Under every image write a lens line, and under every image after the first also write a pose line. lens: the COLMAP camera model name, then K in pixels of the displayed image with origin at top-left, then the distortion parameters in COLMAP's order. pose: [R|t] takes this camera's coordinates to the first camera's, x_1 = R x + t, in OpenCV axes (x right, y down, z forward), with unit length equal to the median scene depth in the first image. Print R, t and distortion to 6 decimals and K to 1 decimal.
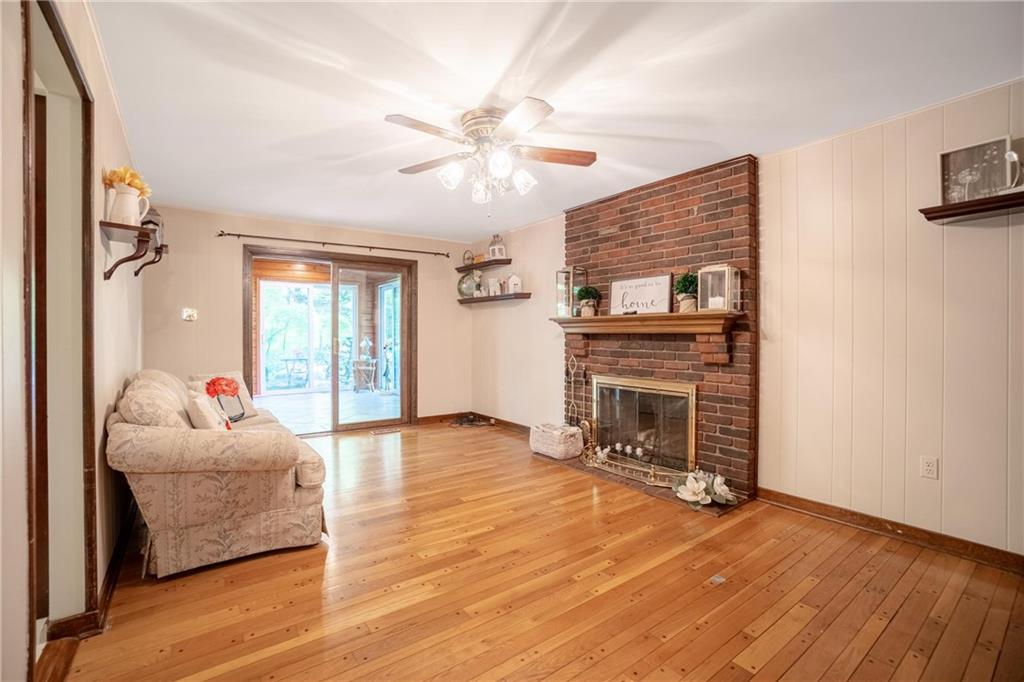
lens RADIAL K [[437.7, 0, 509.8], [0, 437.7, 339.2], [0, 0, 1]] dist [-0.022448, 0.000256]
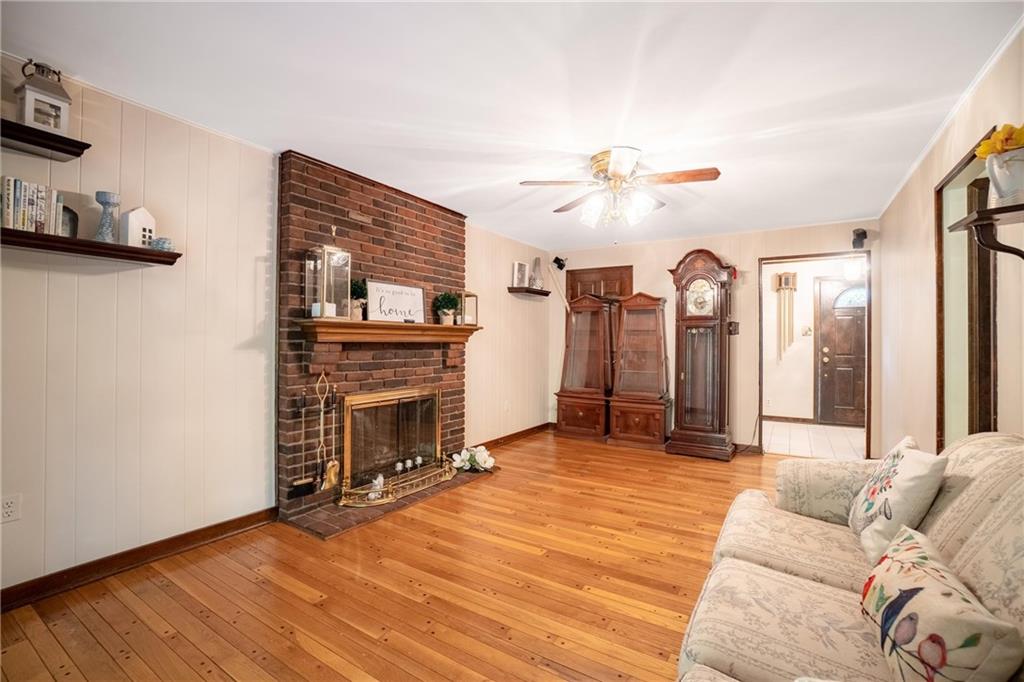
lens RADIAL K [[437.7, 0, 512.5], [0, 437.7, 337.0], [0, 0, 1]] dist [-0.022448, 0.000256]
pose [[-0.334935, 0.005426, 0.942226, -0.706614], [0.001665, 0.999985, -0.005167, -0.019897], [-0.942240, -0.000162, -0.334939, 1.106454]]
